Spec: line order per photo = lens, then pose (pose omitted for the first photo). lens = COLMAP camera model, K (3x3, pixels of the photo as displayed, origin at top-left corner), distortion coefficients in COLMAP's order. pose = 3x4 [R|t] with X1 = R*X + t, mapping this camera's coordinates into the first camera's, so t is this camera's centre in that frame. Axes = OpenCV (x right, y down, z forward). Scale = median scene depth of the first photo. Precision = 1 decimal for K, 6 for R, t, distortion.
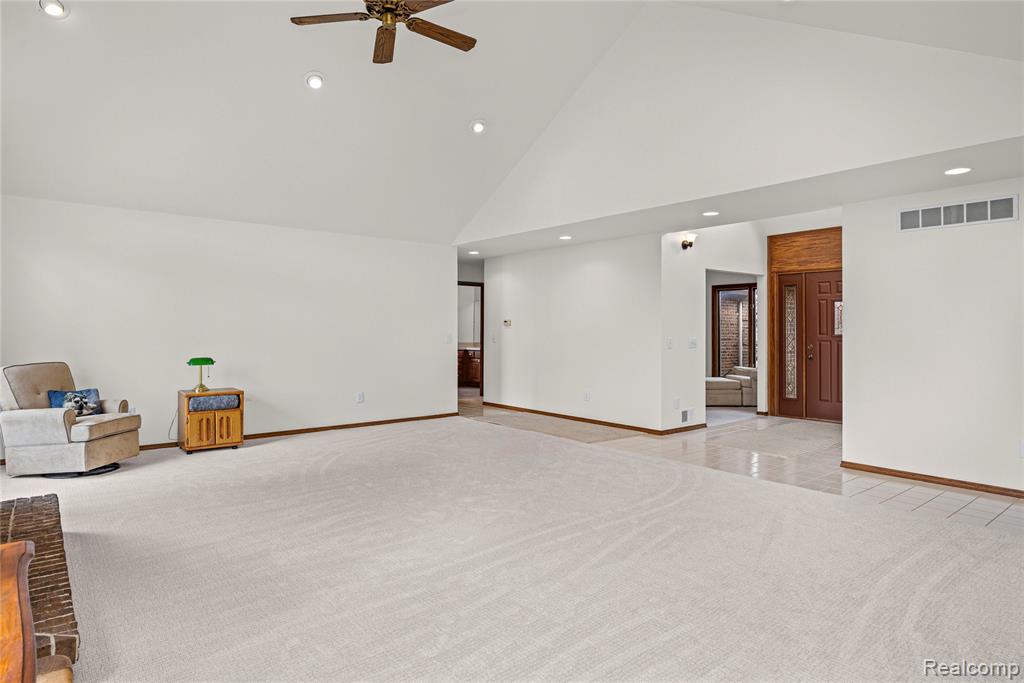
lens RADIAL K [[575.9, 0, 515.1], [0, 575.9, 331.3], [0, 0, 1]] dist [0.004289, -0.005472]
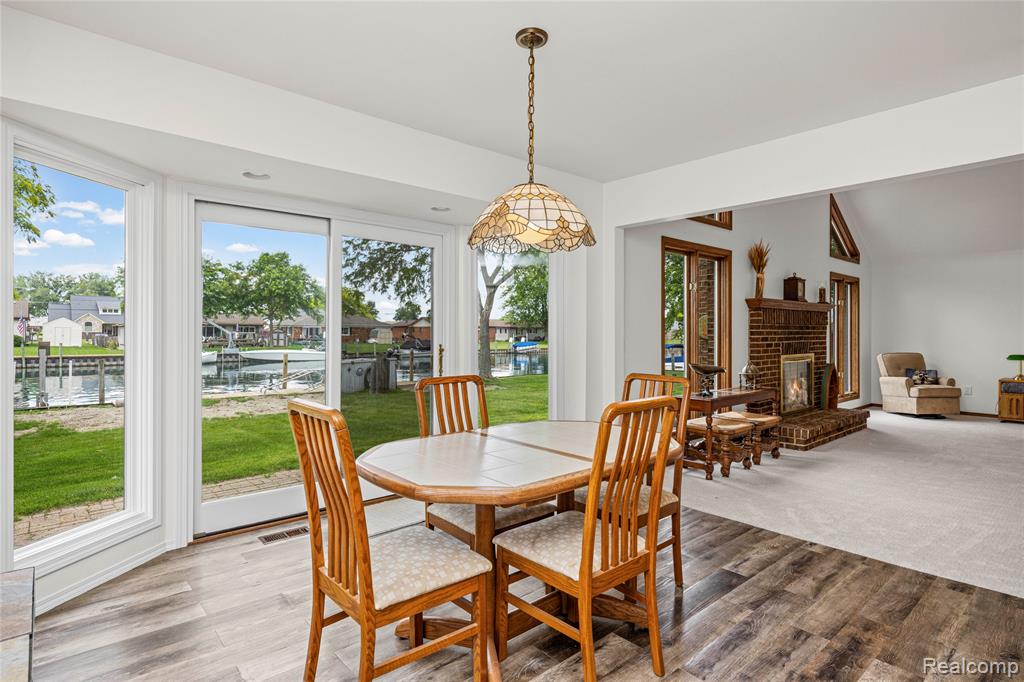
lens RADIAL K [[529.8, 0, 512.6], [0, 529.8, 337.0], [0, 0, 1]] dist [-0.000285, 0.001417]
pose [[0.042827, 0.003107, -0.999078, 0.673725], [-0.002970, 0.999991, 0.002983, 0.004371], [0.999078, 0.002840, 0.042836, -0.249163]]
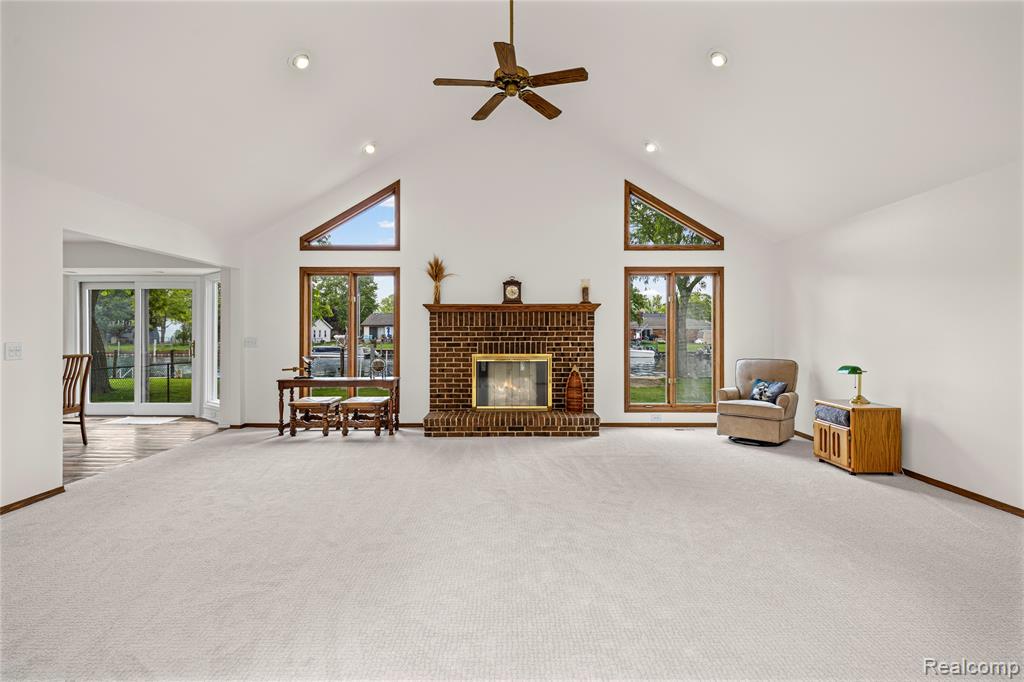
lens RADIAL K [[486.5, 0, 518.6], [0, 486.5, 335.4], [0, 0, 1]] dist [0.012641, -0.001521]
pose [[-0.621912, -0.001283, -0.783086, 0.406536], [-0.004065, 0.999990, 0.001590, -0.001143], [0.783076, 0.004172, -0.621912, 1.111104]]
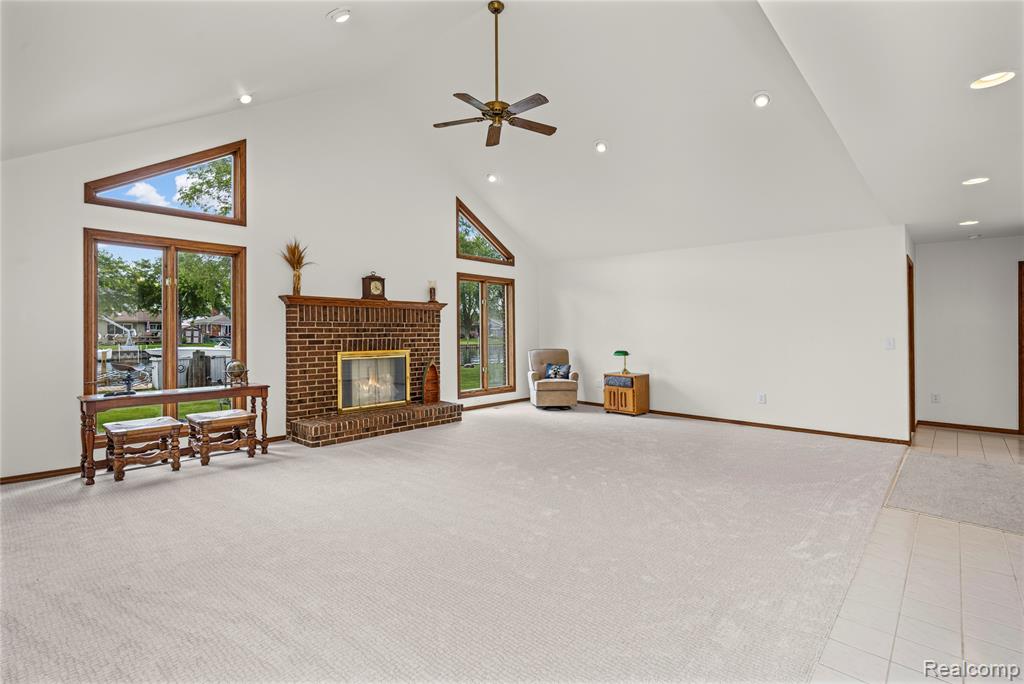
lens RADIAL K [[485.8, 0, 514.6], [0, 485.8, 329.4], [0, 0, 1]] dist [-0.004225, -0.001579]
pose [[0.160698, -0.007631, -0.986974, 0.665645], [-0.003620, 0.999959, -0.008321, 0.003054], [0.986997, 0.004910, 0.160664, 0.548788]]
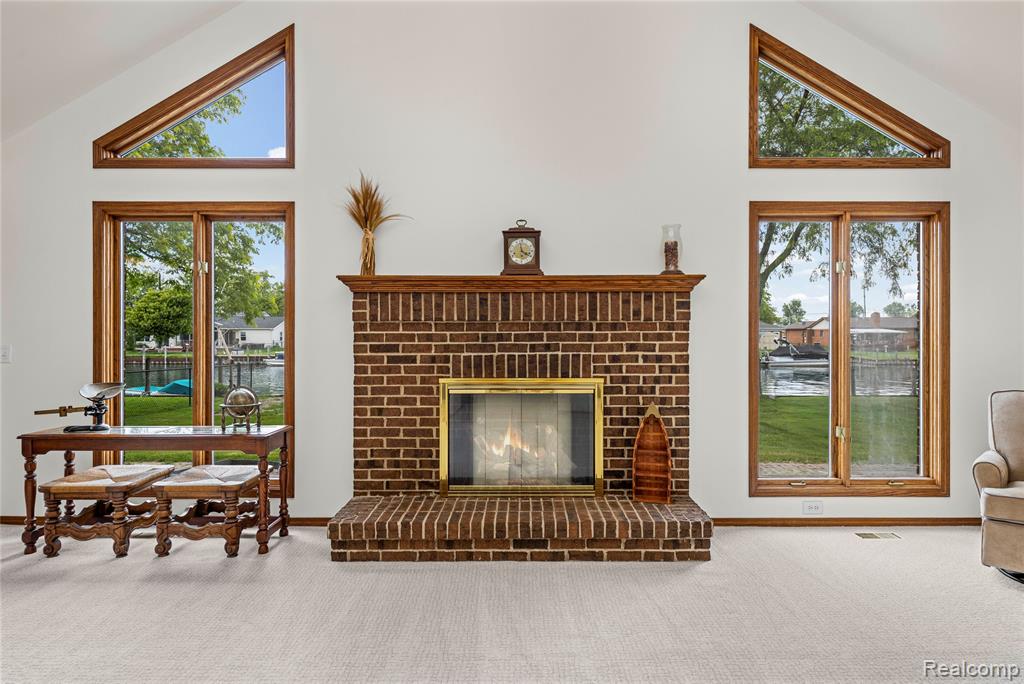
lens RADIAL K [[575.9, 0, 527.5], [0, 575.9, 342.4], [0, 0, 1]] dist [0.004289, -0.005472]
pose [[-0.625574, 0.003296, -0.780158, 0.045779], [-0.004872, 0.999955, 0.008132, -0.002227], [0.780150, 0.008888, -0.625529, 0.818057]]
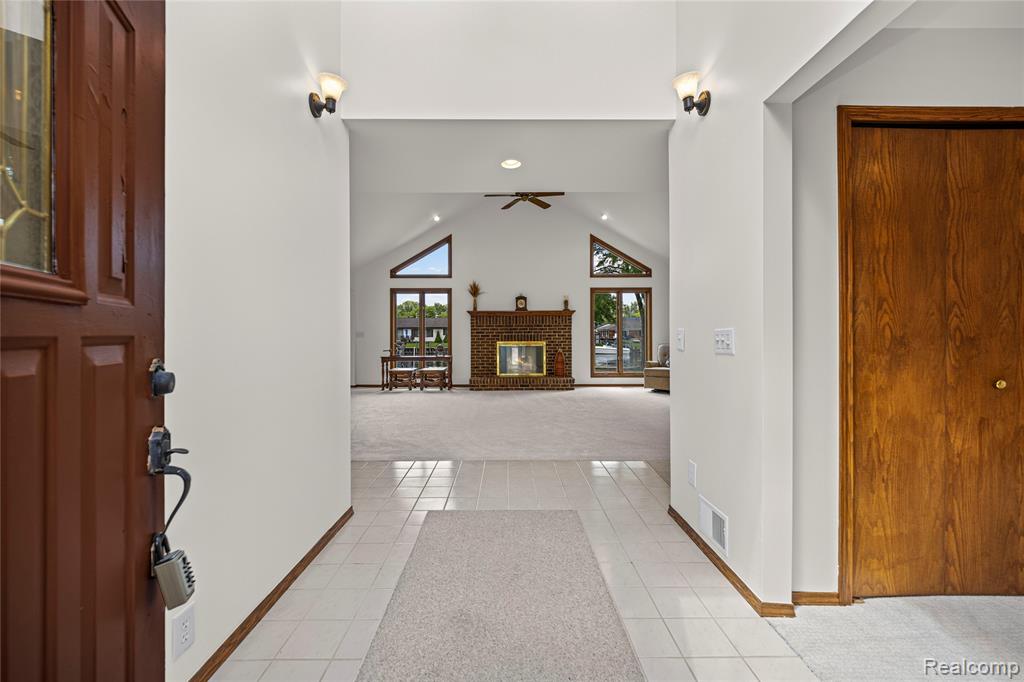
lens RADIAL K [[439.5, 0, 512.8], [0, 439.5, 333.3], [0, 0, 1]] dist [0.017582, 0.000023]
pose [[-0.623917, -0.008115, -0.781448, 0.836124], [-0.002060, 0.999960, -0.008740, 0.026824], [0.781488, -0.003843, -0.623909, 1.399413]]
